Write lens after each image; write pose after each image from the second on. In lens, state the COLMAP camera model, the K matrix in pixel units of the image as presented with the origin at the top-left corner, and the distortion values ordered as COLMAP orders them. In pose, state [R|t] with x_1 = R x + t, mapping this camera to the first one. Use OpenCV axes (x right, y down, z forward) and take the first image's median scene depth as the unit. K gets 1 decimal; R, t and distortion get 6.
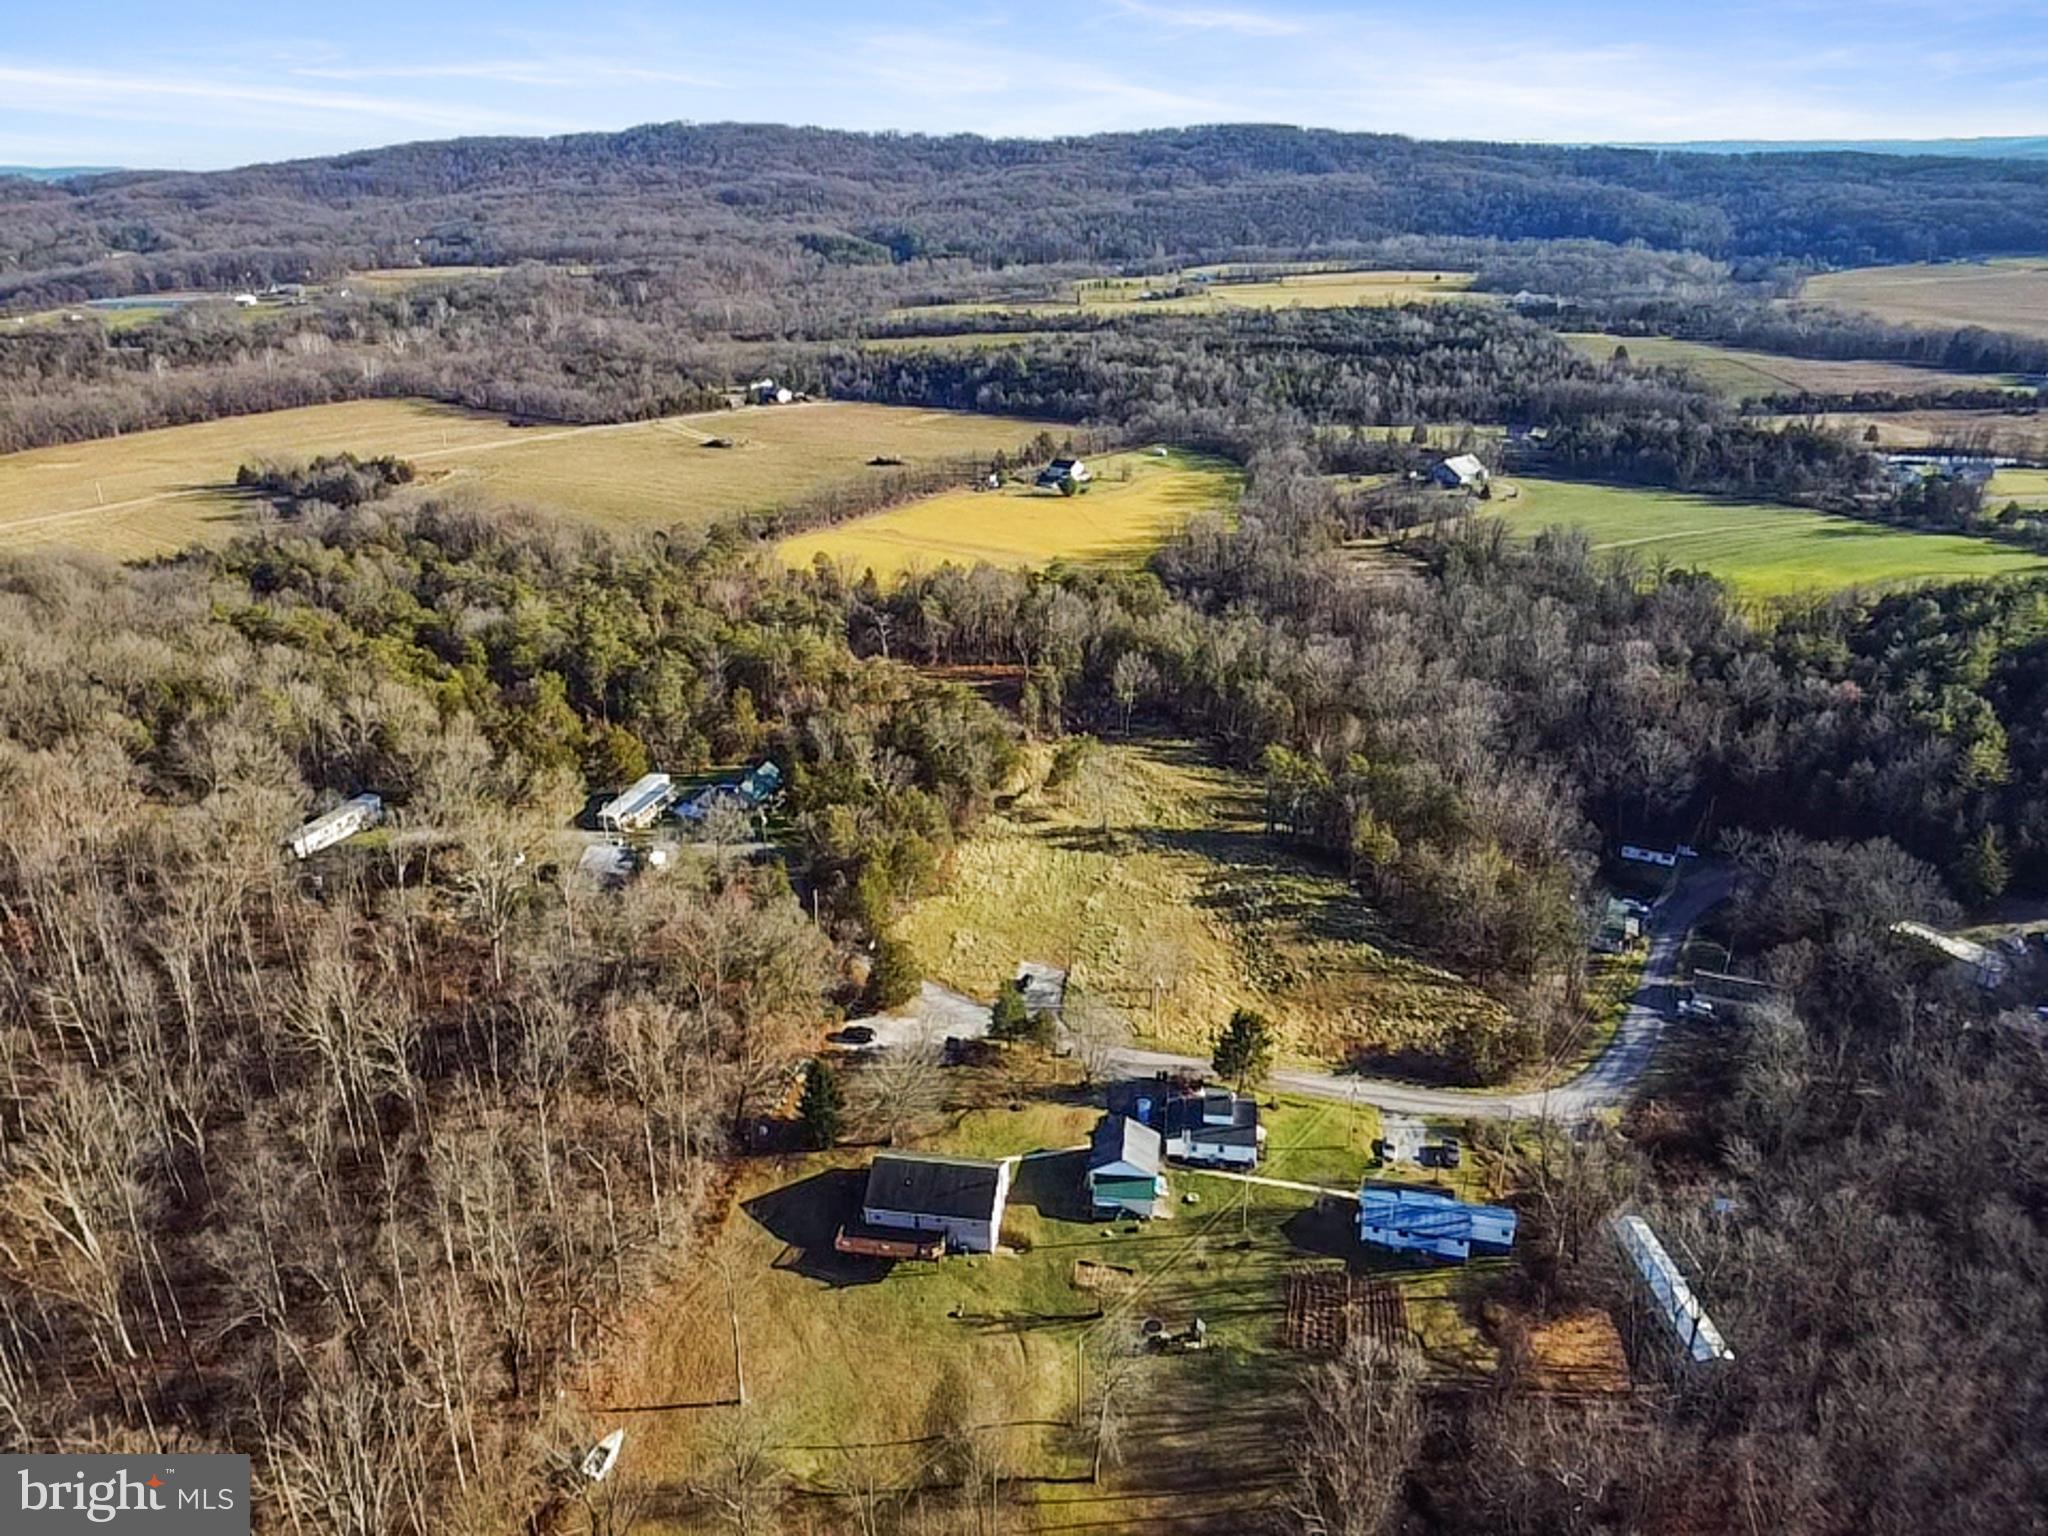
lens RADIAL K [[1470.8, 0, 1018.0], [0, 1470.8, 770.8], [0, 0, 1]] dist [-0.028733, 0.006590]
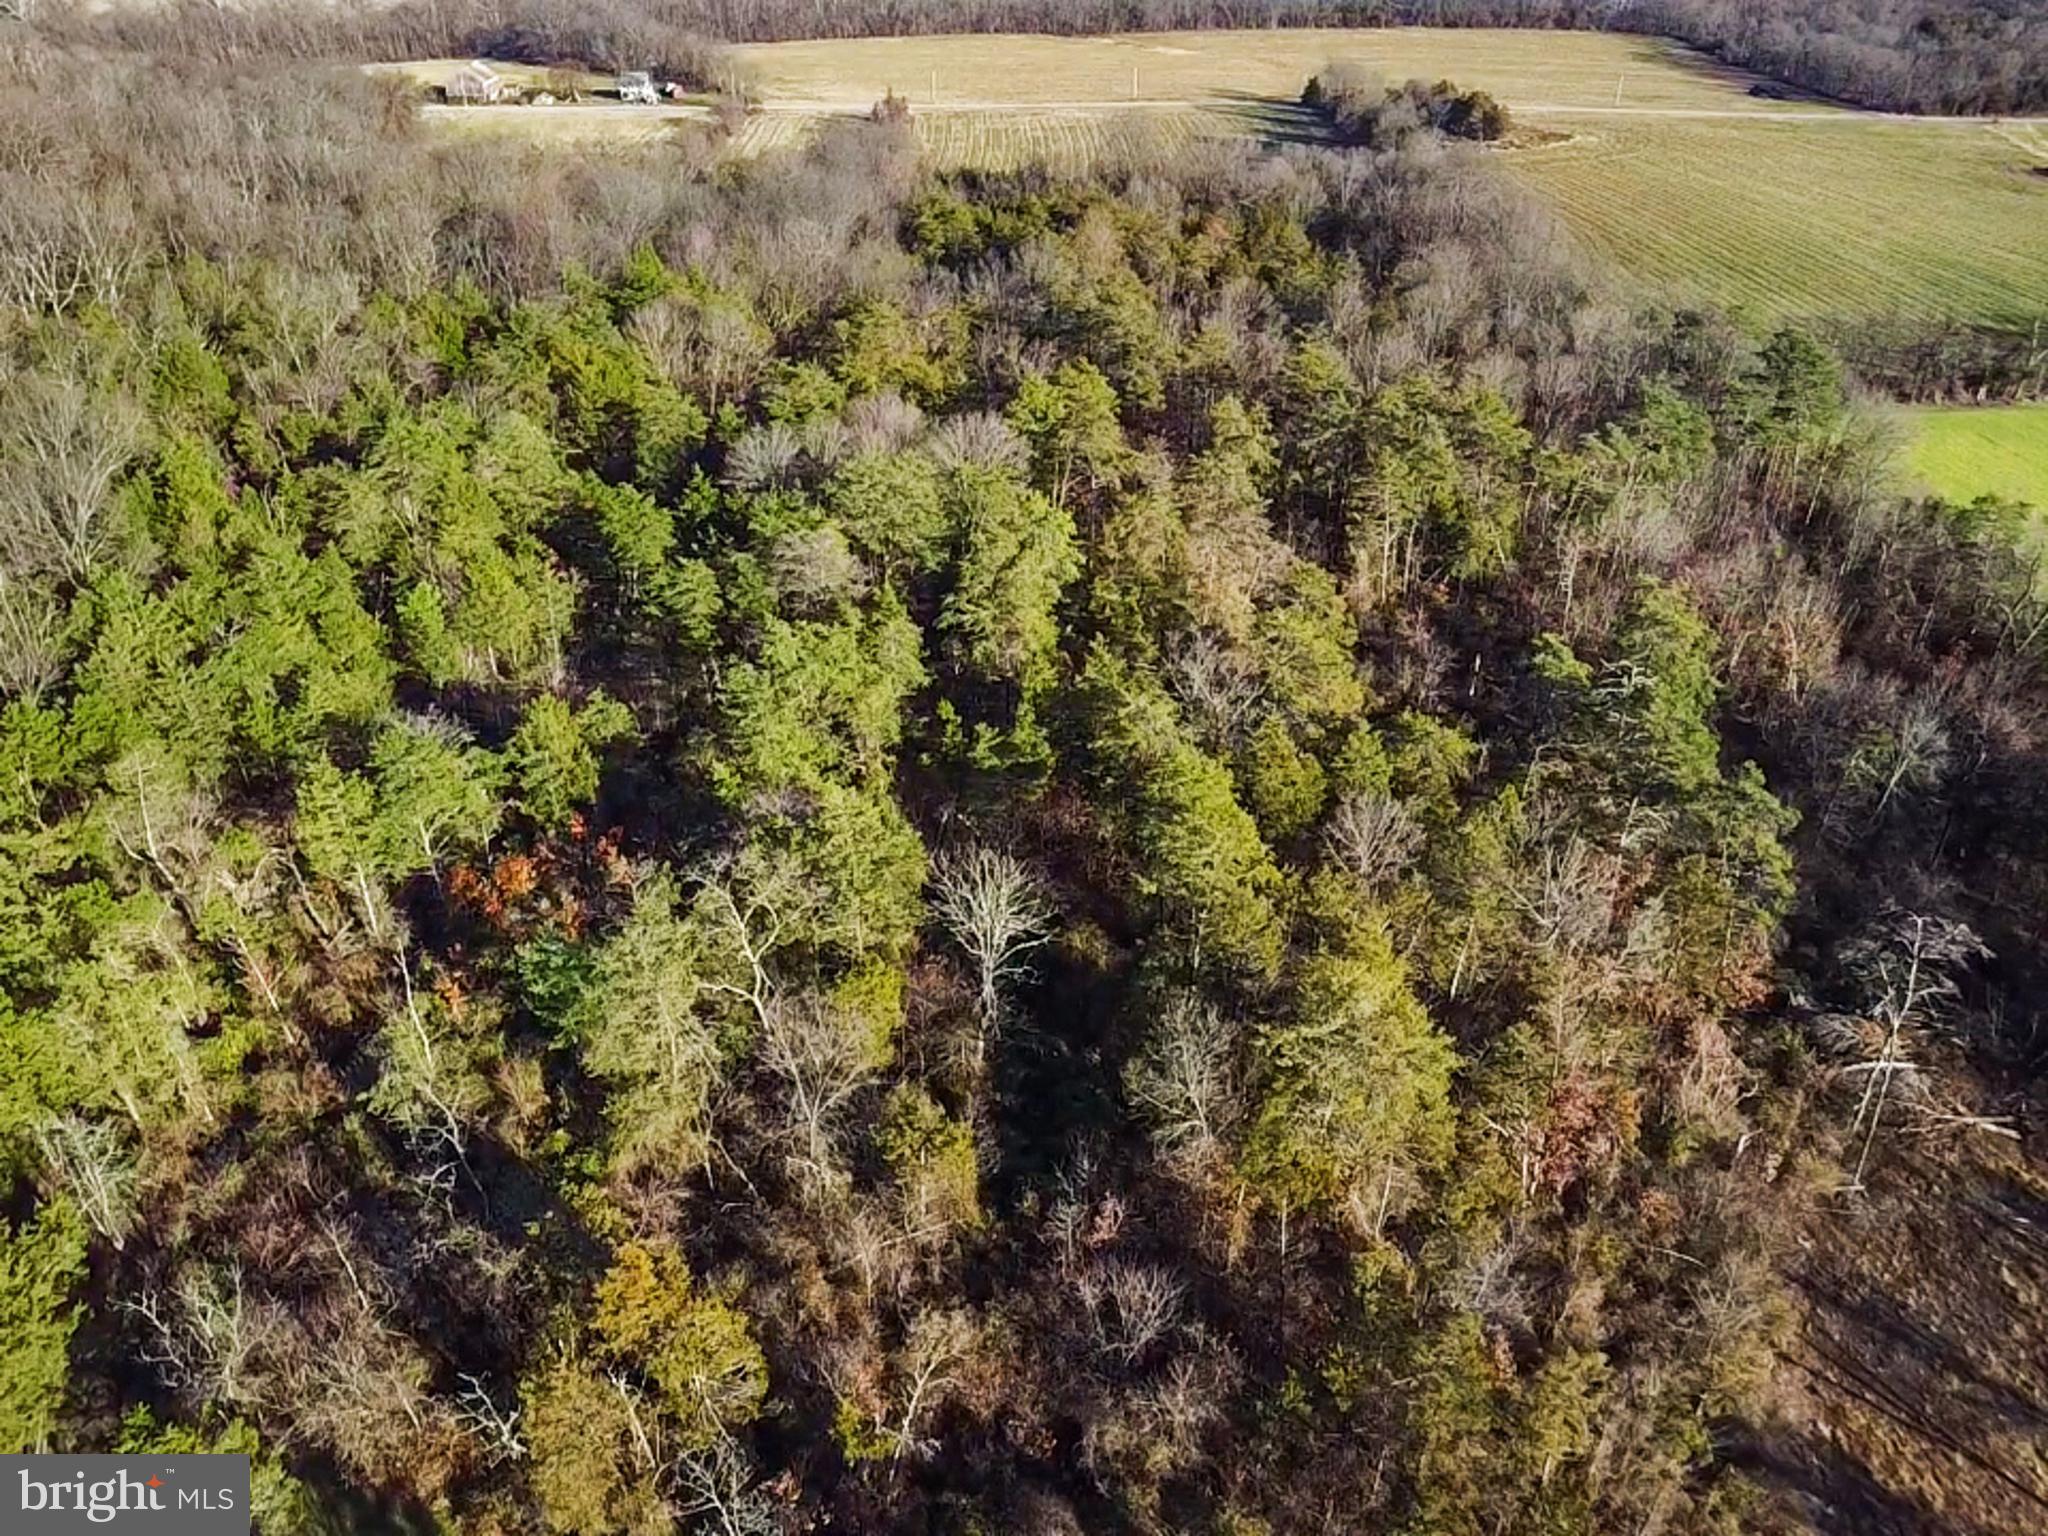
lens RADIAL K [[1470.8, 0, 1006.3], [0, 1470.8, 753.0], [0, 0, 1]] dist [-0.028733, 0.006590]
pose [[0.638141, 0.429870, -0.638740, -0.025082], [-0.305603, 0.902888, 0.302324, -0.074920], [0.706671, 0.002275, 0.707539, 0.359451]]
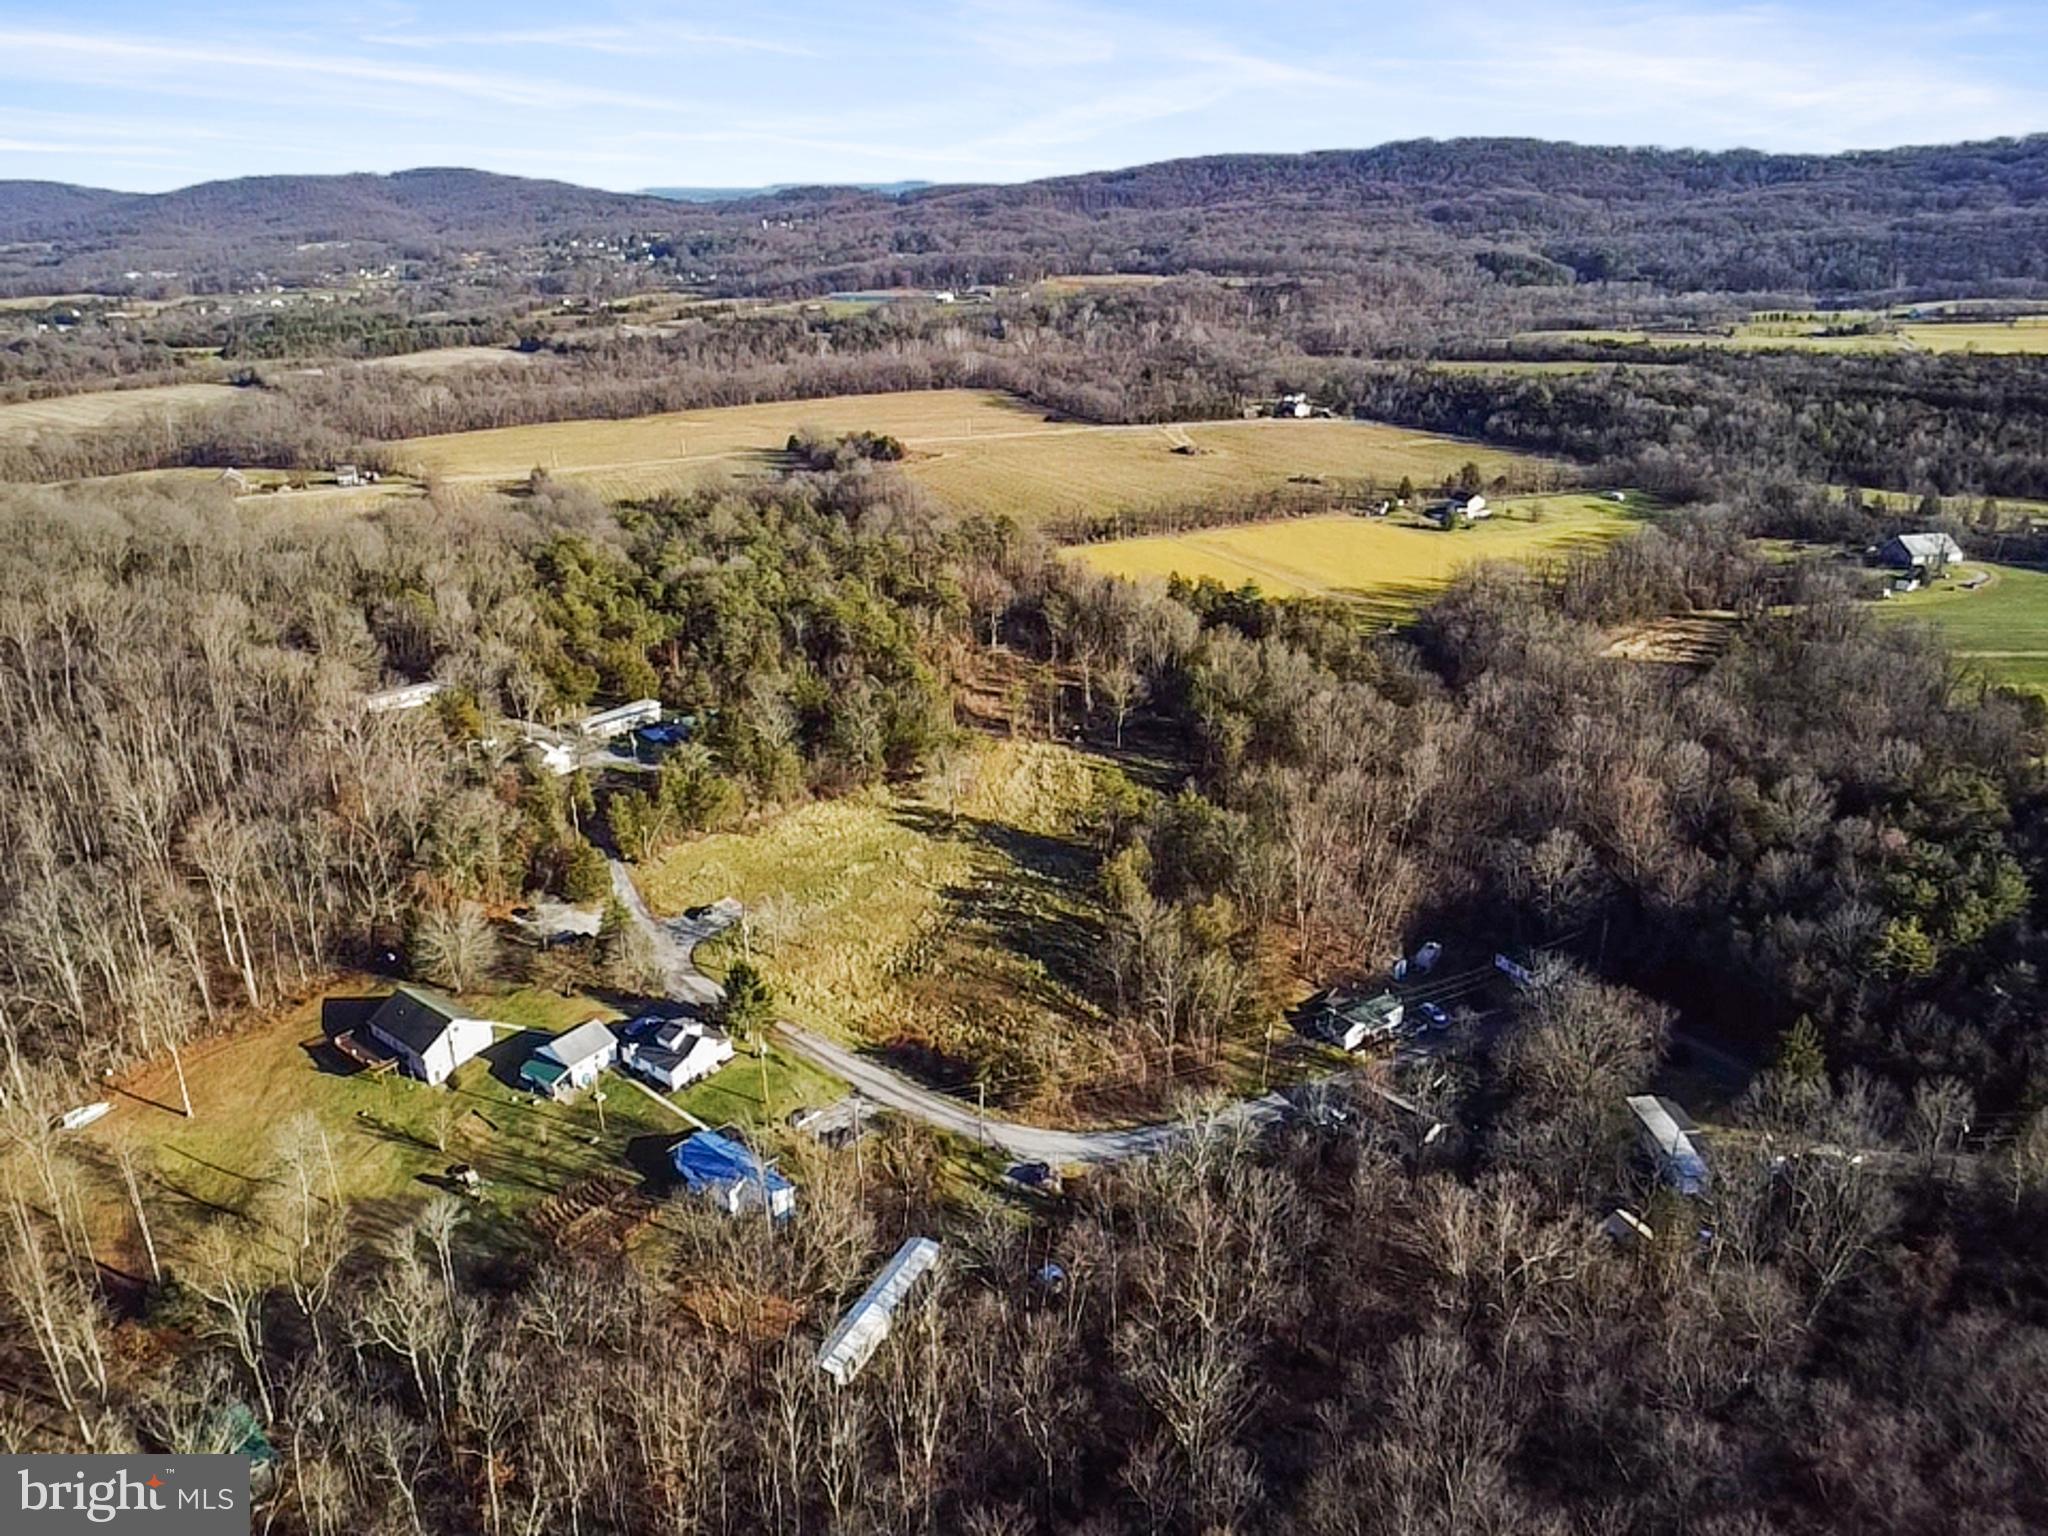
lens RADIAL K [[1470.8, 0, 1021.1], [0, 1470.8, 770.7], [0, 0, 1]] dist [-0.028733, 0.006590]
pose [[0.872113, 0.177051, -0.456149, 0.213377], [-0.180979, 0.982847, 0.035470, -0.014317], [0.454604, 0.051620, 0.889196, 0.028235]]
